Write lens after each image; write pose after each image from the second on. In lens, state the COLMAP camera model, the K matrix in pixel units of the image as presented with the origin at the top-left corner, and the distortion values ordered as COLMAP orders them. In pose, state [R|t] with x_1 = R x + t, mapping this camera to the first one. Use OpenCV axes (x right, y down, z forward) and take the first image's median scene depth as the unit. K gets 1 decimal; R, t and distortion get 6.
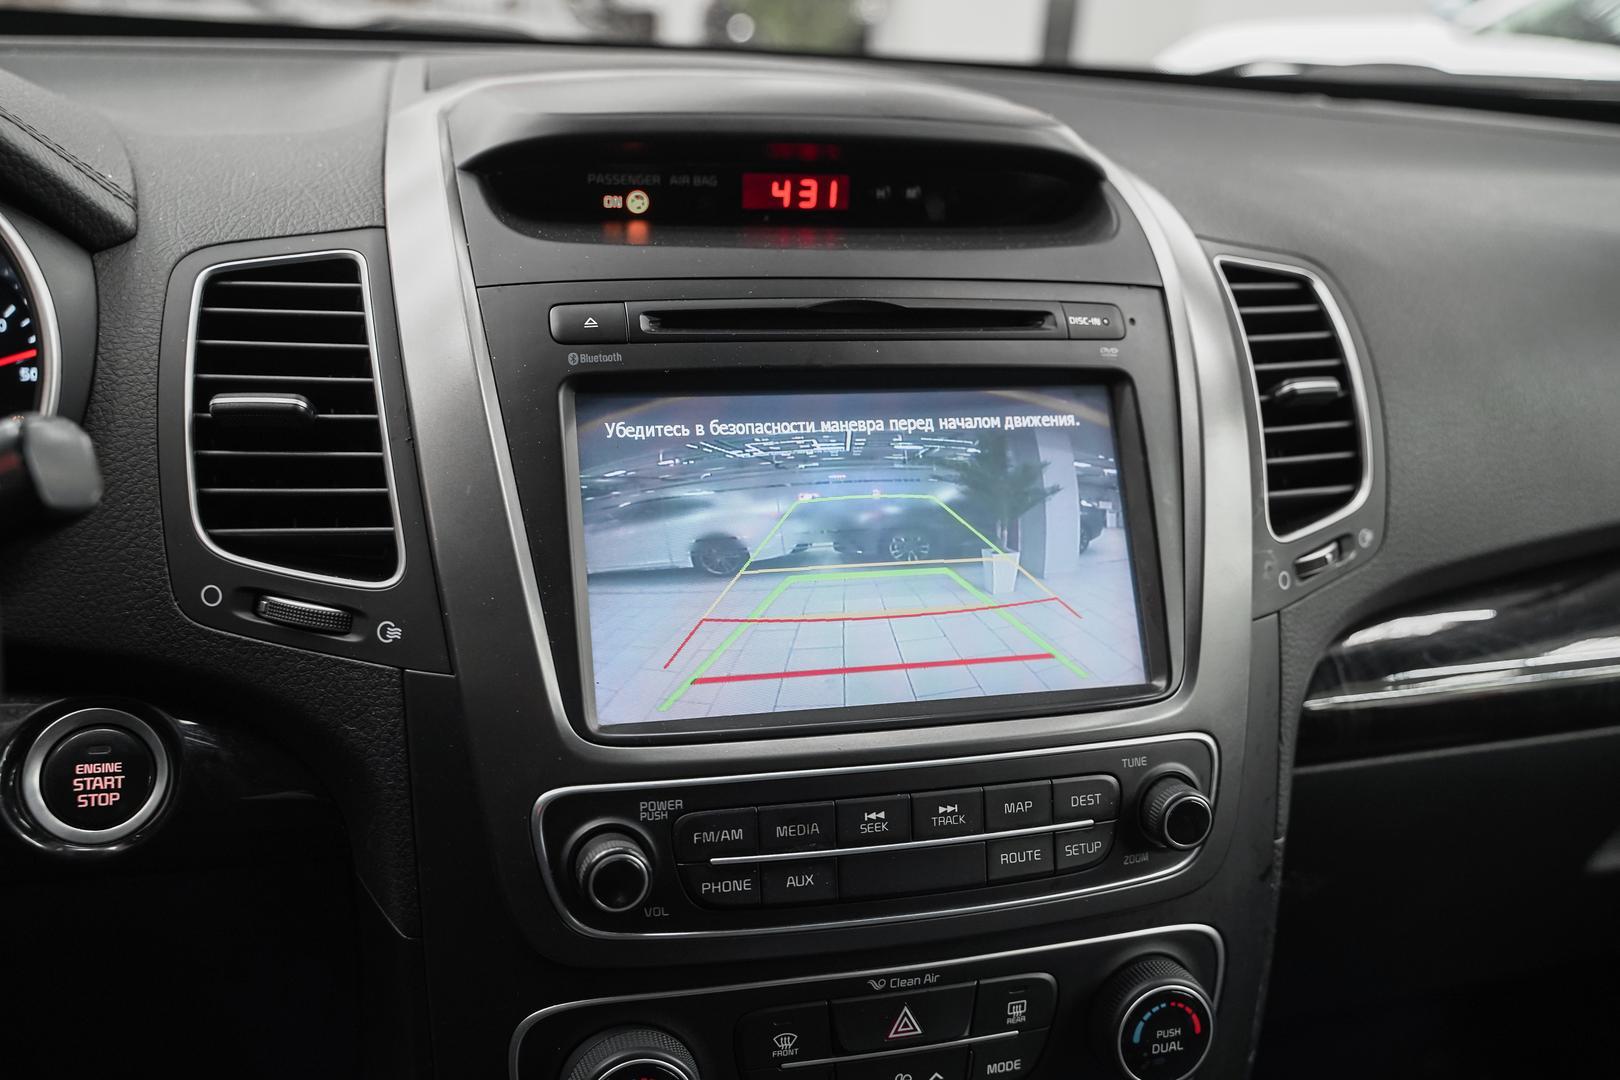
lens RADIAL K [[1514.8, 0, 830.0], [0, 1514.8, 541.0], [0, 0, 1]] dist [-0.002756, 0.000987]
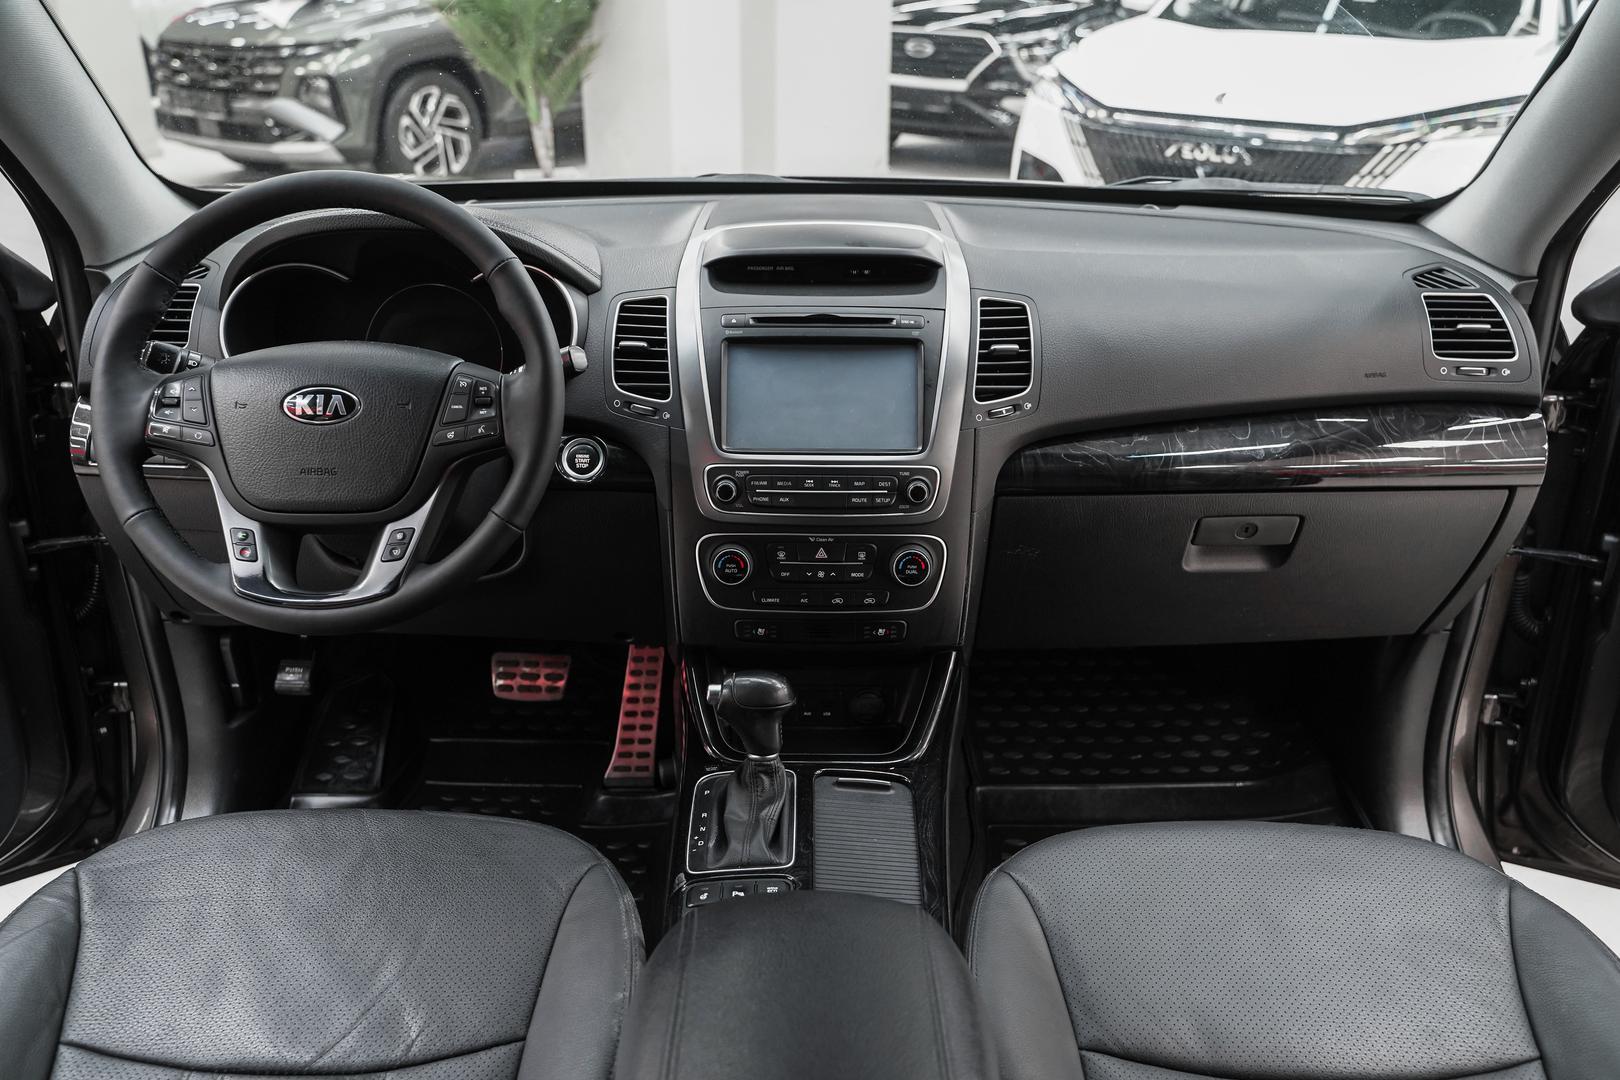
lens RADIAL K [[1337.8, 0, 810.0], [0, 1337.8, 540.0], [0, 0, 1]] dist [-0.001764, 0.001341]
pose [[0.960710, 0.061633, -0.270623, 0.757515], [-0.049806, 0.997488, 0.050362, 0.157489], [0.273048, -0.034904, 0.961367, -1.600485]]
